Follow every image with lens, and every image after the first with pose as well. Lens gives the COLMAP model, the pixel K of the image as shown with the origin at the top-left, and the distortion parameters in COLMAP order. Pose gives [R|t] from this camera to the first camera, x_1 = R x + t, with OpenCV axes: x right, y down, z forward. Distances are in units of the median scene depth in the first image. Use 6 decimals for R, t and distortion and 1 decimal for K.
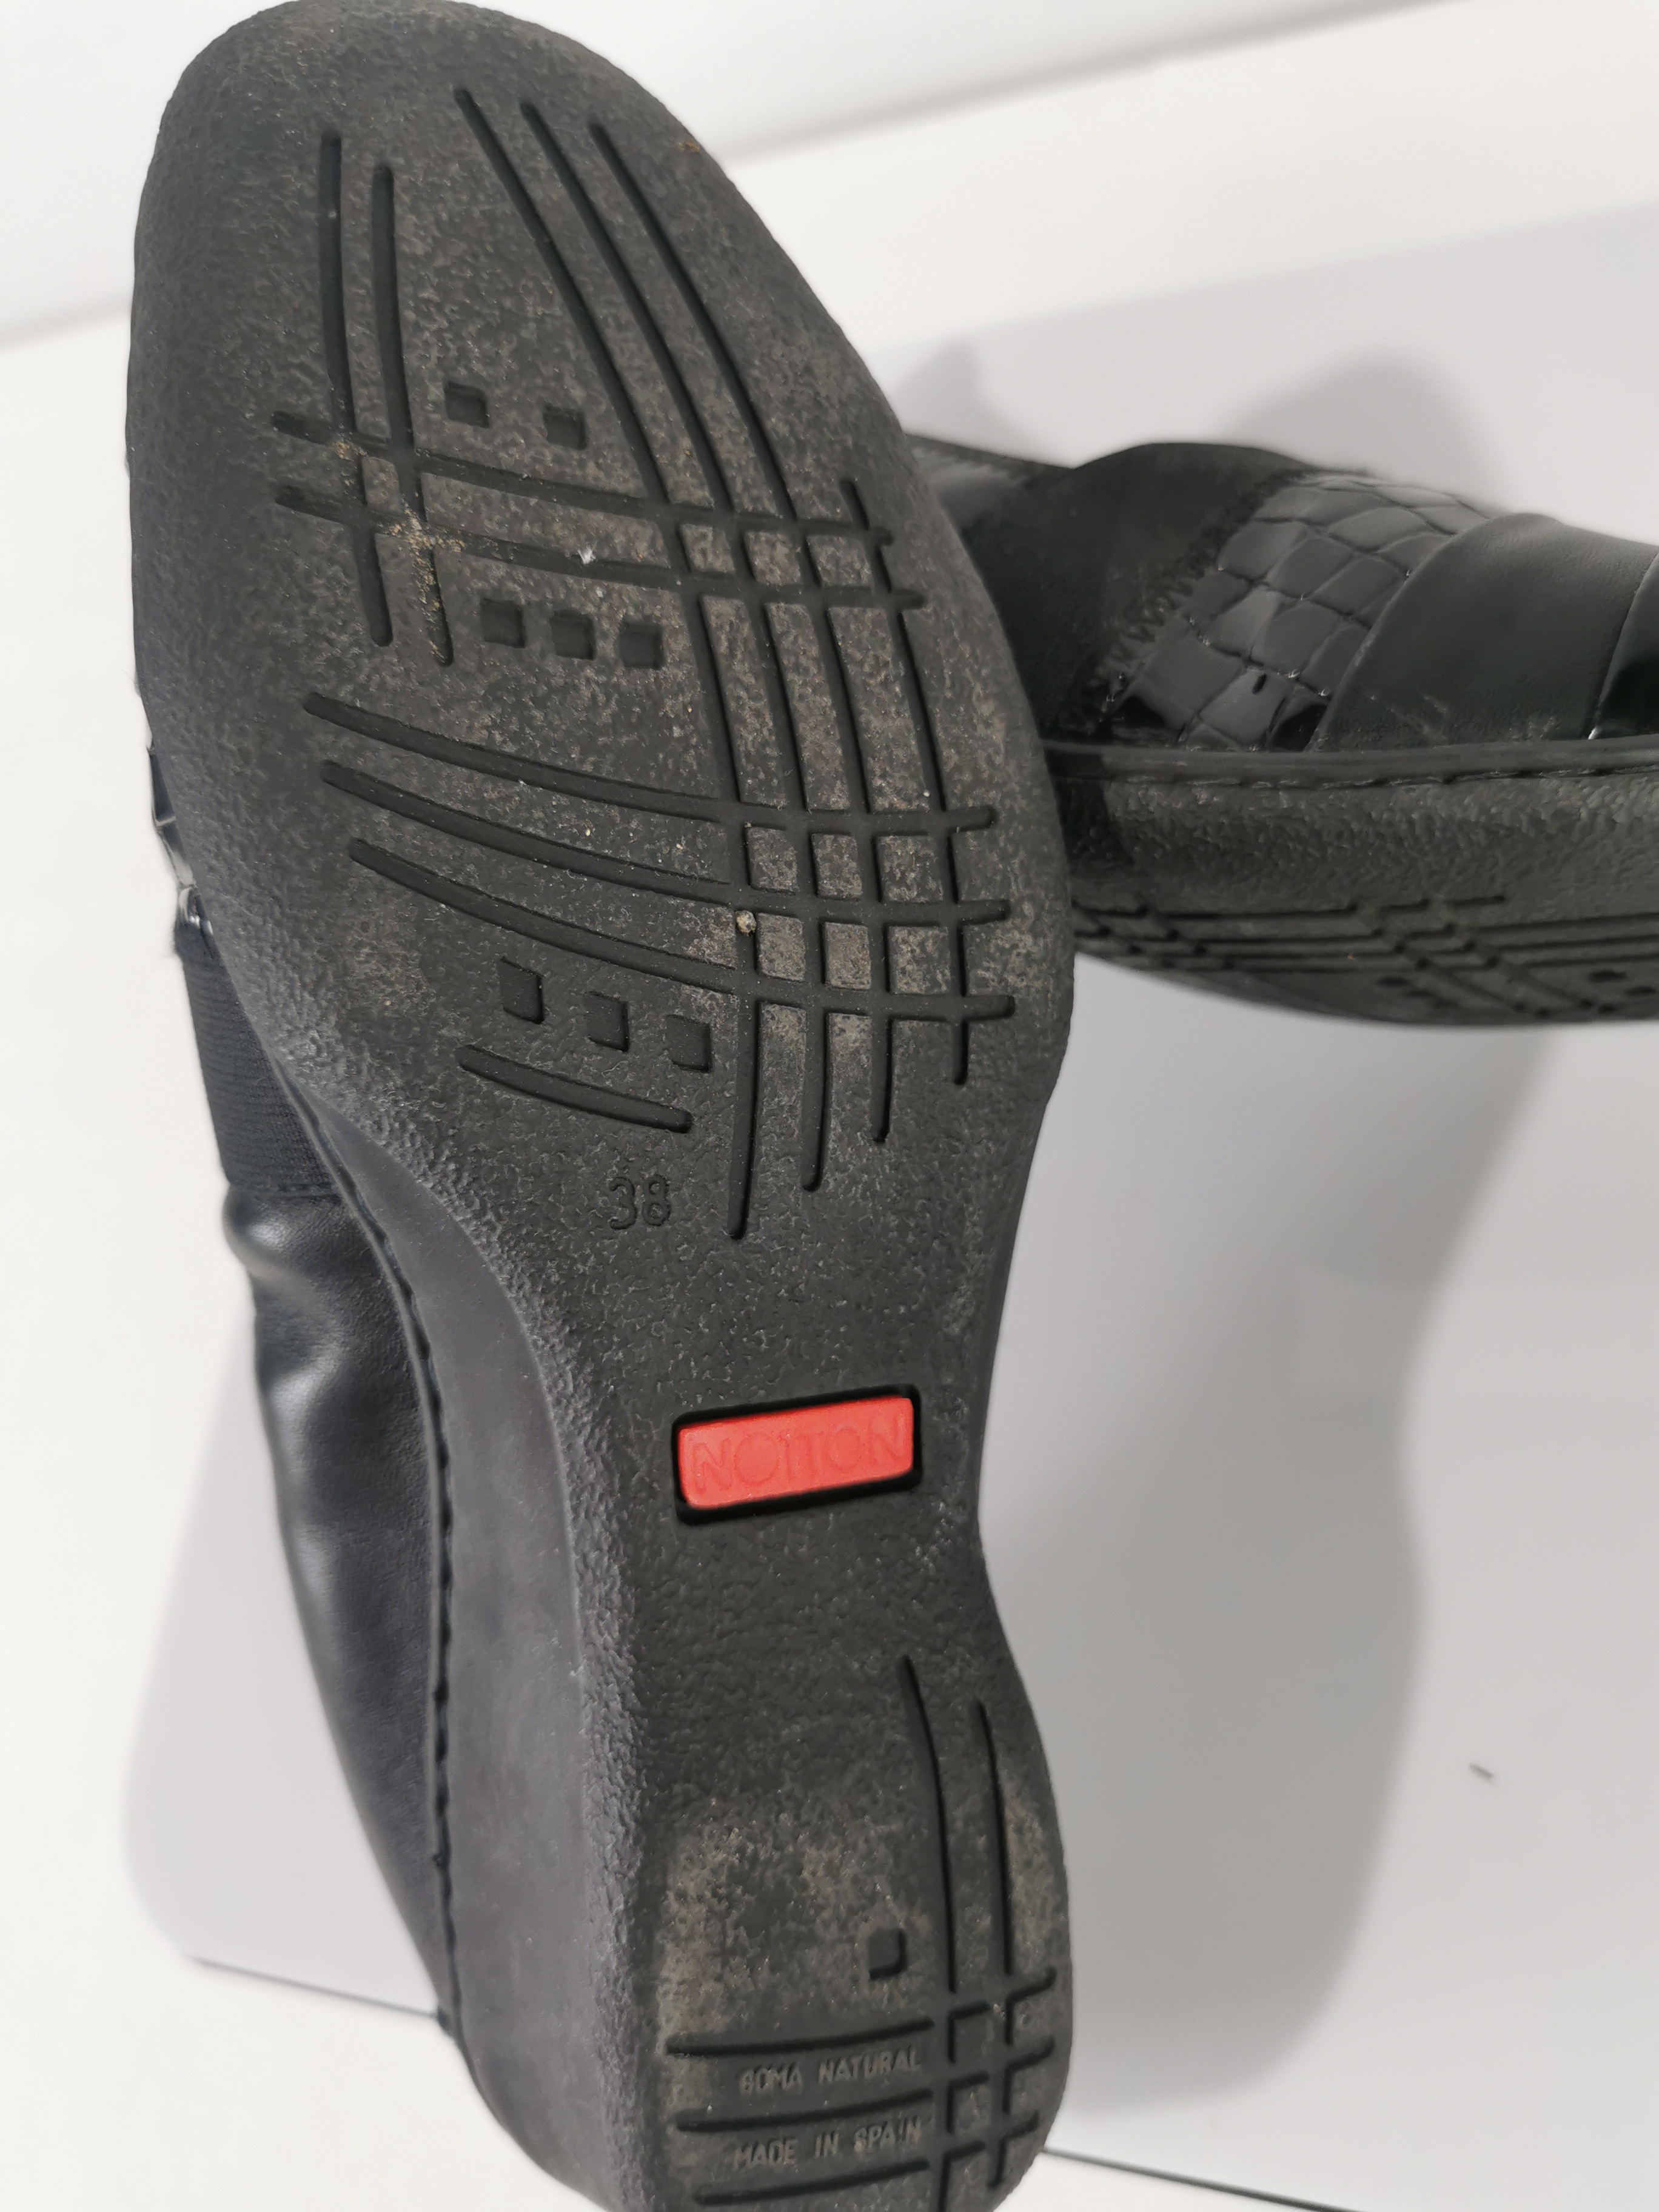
lens RADIAL K [[1751.5, 0, 846.4], [0, 1751.5, 1048.1], [0, 0, 1]] dist [-0.010014, -0.001606]
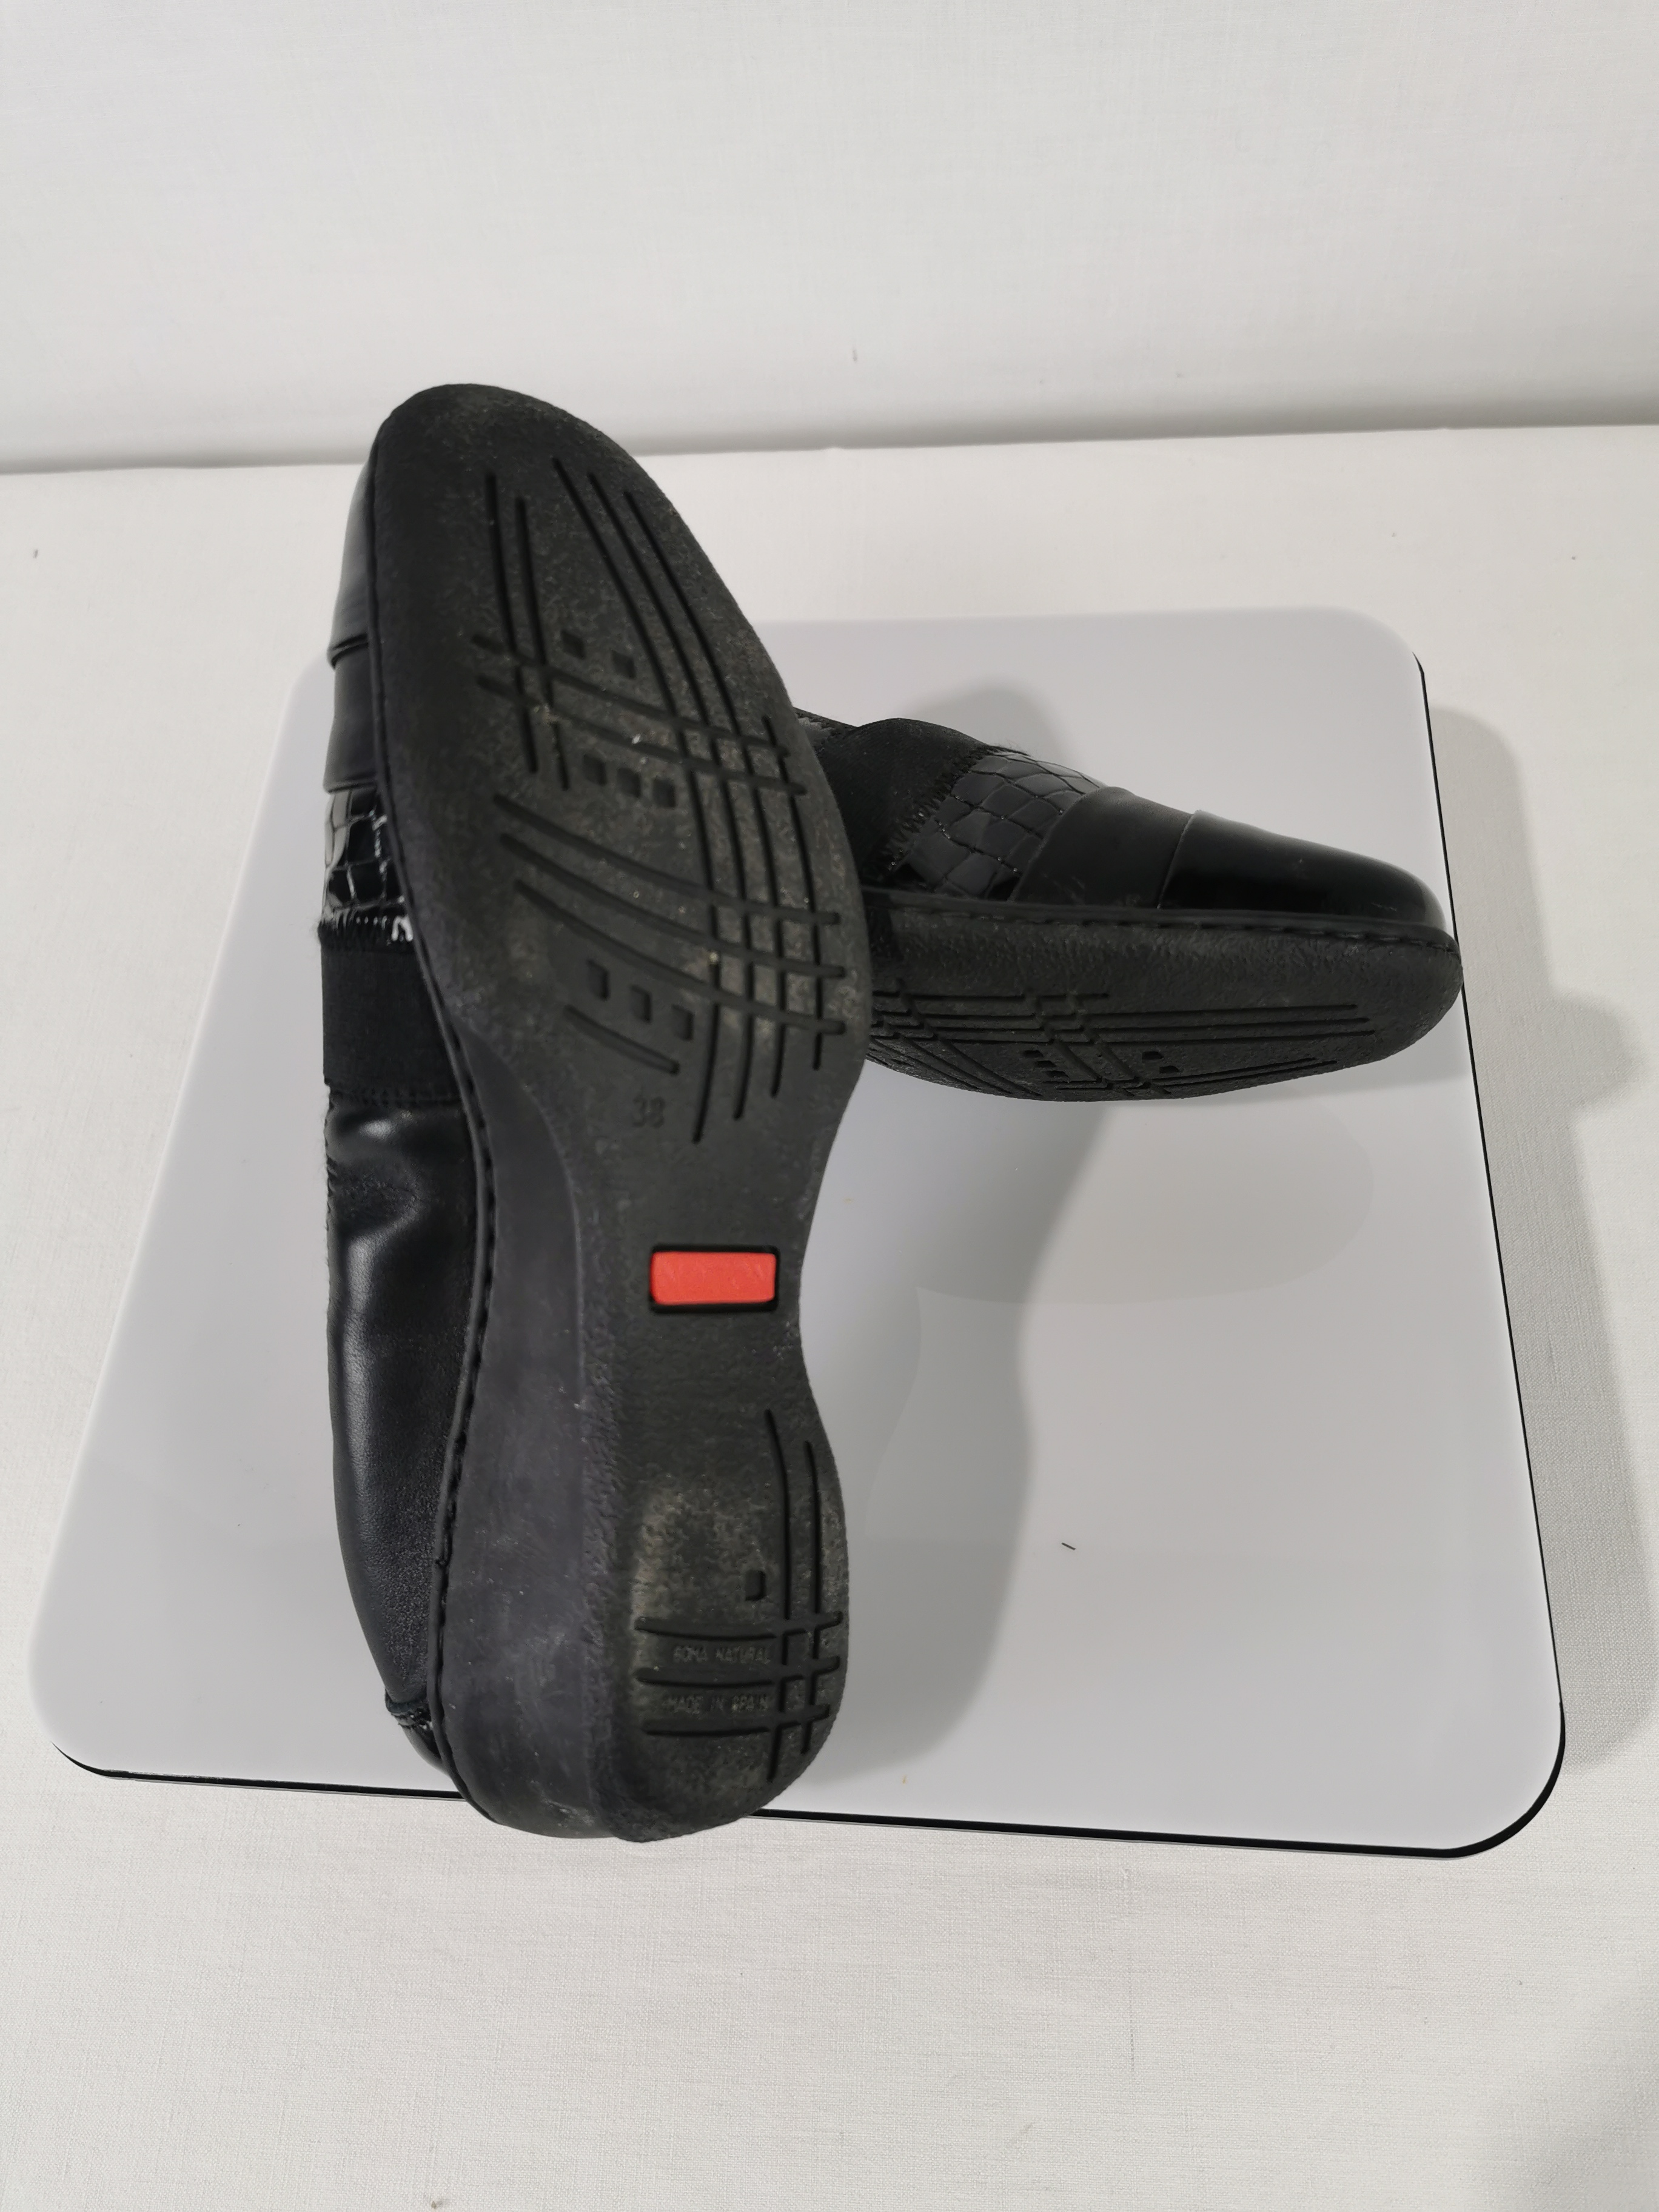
lens RADIAL K [[1751.5, 0, 846.4], [0, 1751.5, 1048.1], [0, 0, 1]] dist [-0.010014, -0.001606]
pose [[0.954743, 0.085806, 0.284787, -0.404667], [-0.046606, 0.988814, -0.141683, 0.247354], [-0.293759, 0.121998, 0.948062, -0.641790]]
